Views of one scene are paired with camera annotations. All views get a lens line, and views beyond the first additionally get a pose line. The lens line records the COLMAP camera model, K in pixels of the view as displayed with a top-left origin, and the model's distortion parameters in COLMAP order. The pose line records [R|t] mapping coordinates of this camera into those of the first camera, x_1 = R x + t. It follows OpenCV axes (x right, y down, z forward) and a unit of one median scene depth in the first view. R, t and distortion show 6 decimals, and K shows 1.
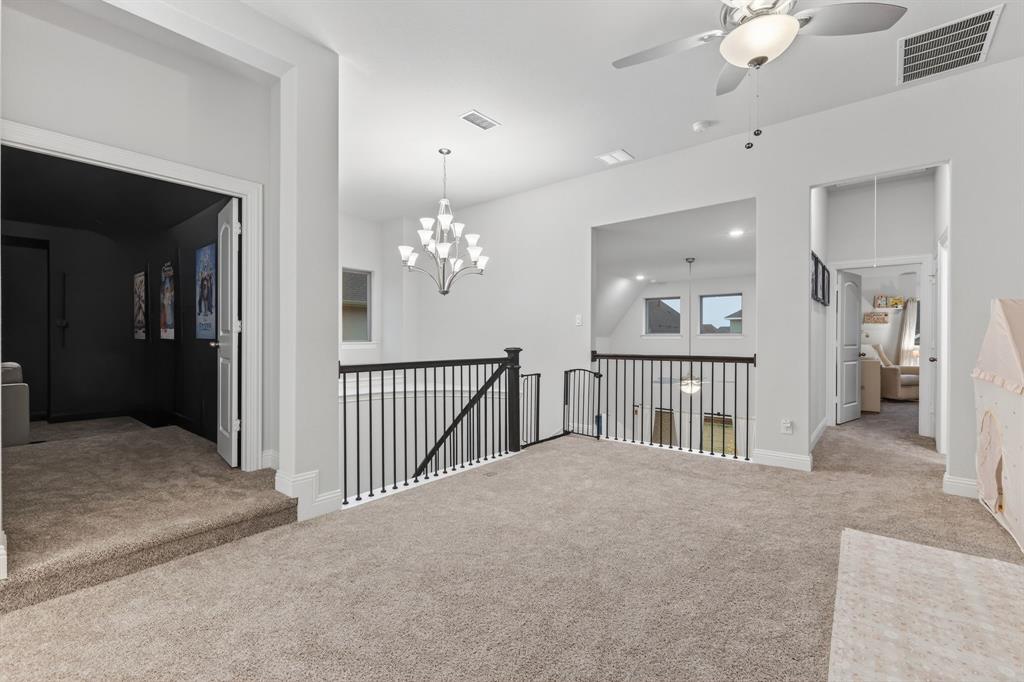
lens RADIAL K [[445.9, 0, 512.0], [0, 445.9, 341.0], [0, 0, 1]] dist [-0.001340, -0.000351]
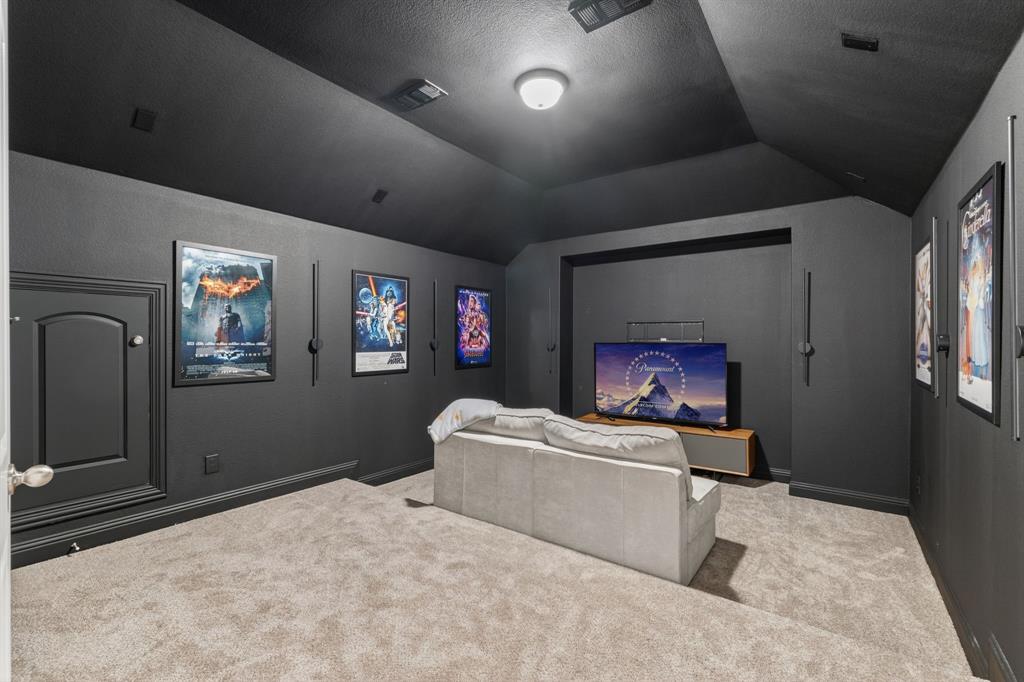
lens RADIAL K [[445.9, 0, 512.0], [0, 445.9, 341.0], [0, 0, 1]] dist [-0.001340, -0.000351]
pose [[0.066671, -0.004190, -0.997766, -0.426505], [-0.006802, 0.999966, -0.004654, -0.050337], [0.997752, 0.007097, 0.066641, 0.585487]]
